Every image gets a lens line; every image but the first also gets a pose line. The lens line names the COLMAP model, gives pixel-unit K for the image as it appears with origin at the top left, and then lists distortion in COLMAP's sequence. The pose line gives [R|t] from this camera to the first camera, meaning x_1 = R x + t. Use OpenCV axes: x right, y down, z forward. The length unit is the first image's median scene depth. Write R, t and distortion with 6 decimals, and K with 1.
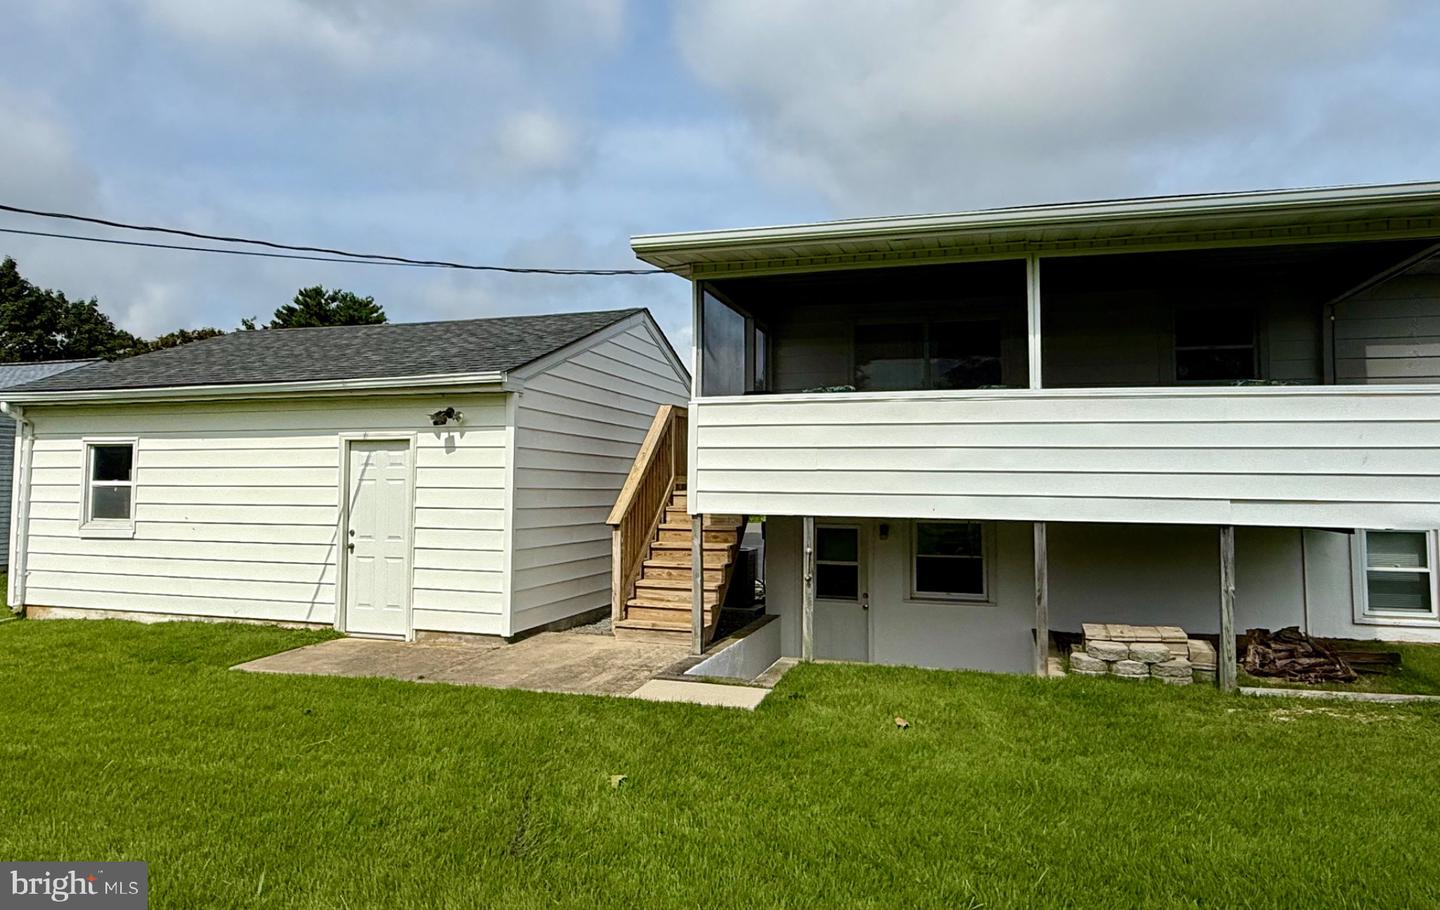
lens RADIAL K [[943.5, 0, 691.6], [0, 943.5, 425.6], [0, 0, 1]] dist [0.003155, 0.000637]
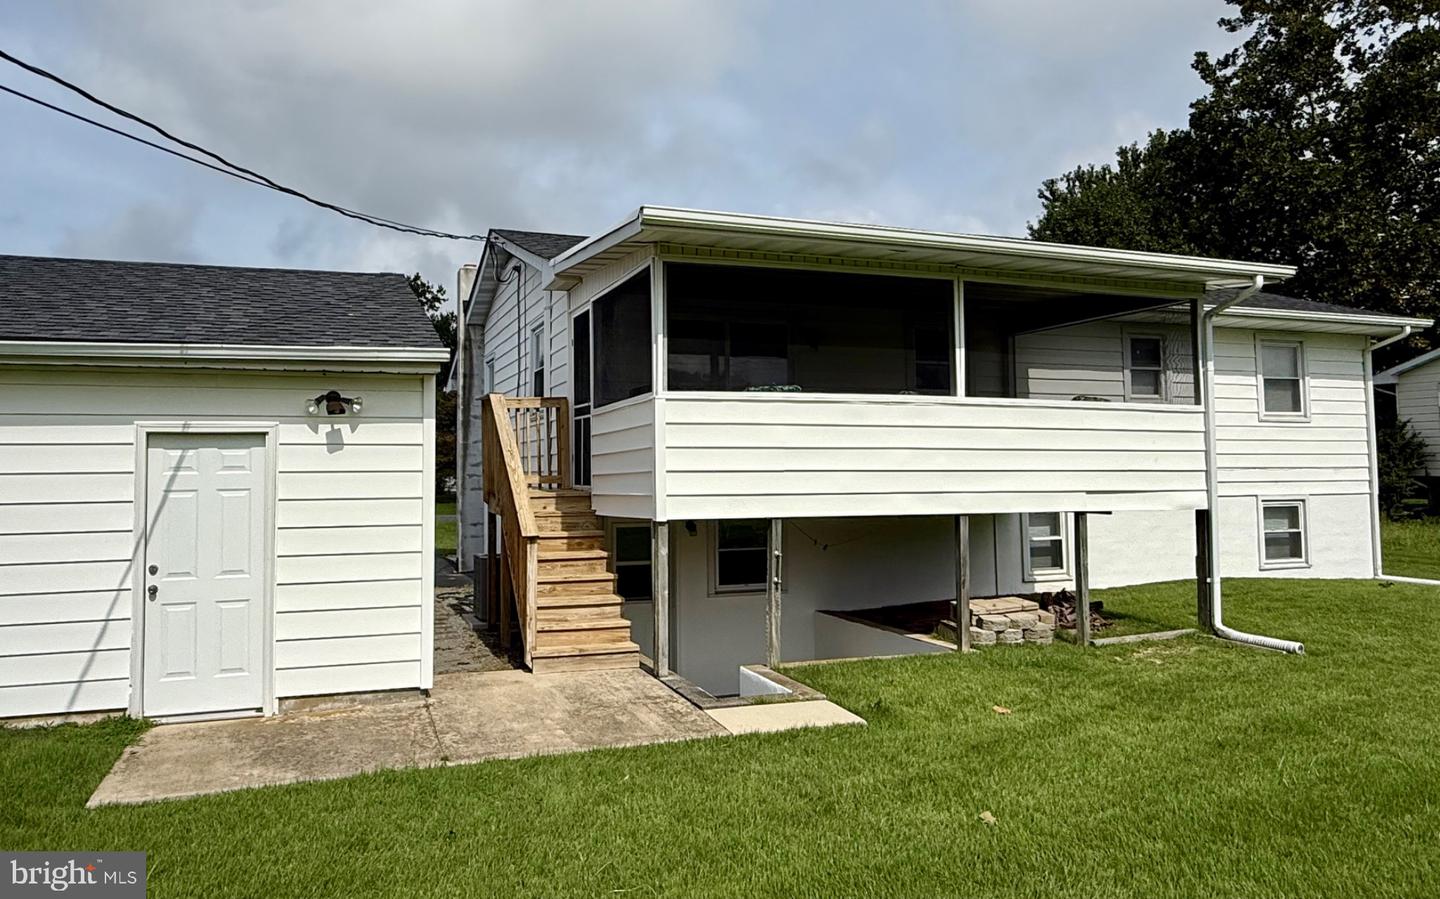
lens RADIAL K [[952.8, 0, 665.3], [0, 952.8, 415.5], [0, 0, 1]] dist [0.002194, -0.000372]
pose [[0.804088, 0.021424, 0.594124, -0.489324], [-0.024073, 0.999704, -0.003469, -0.003449], [-0.594023, -0.011513, 0.804366, 0.243334]]
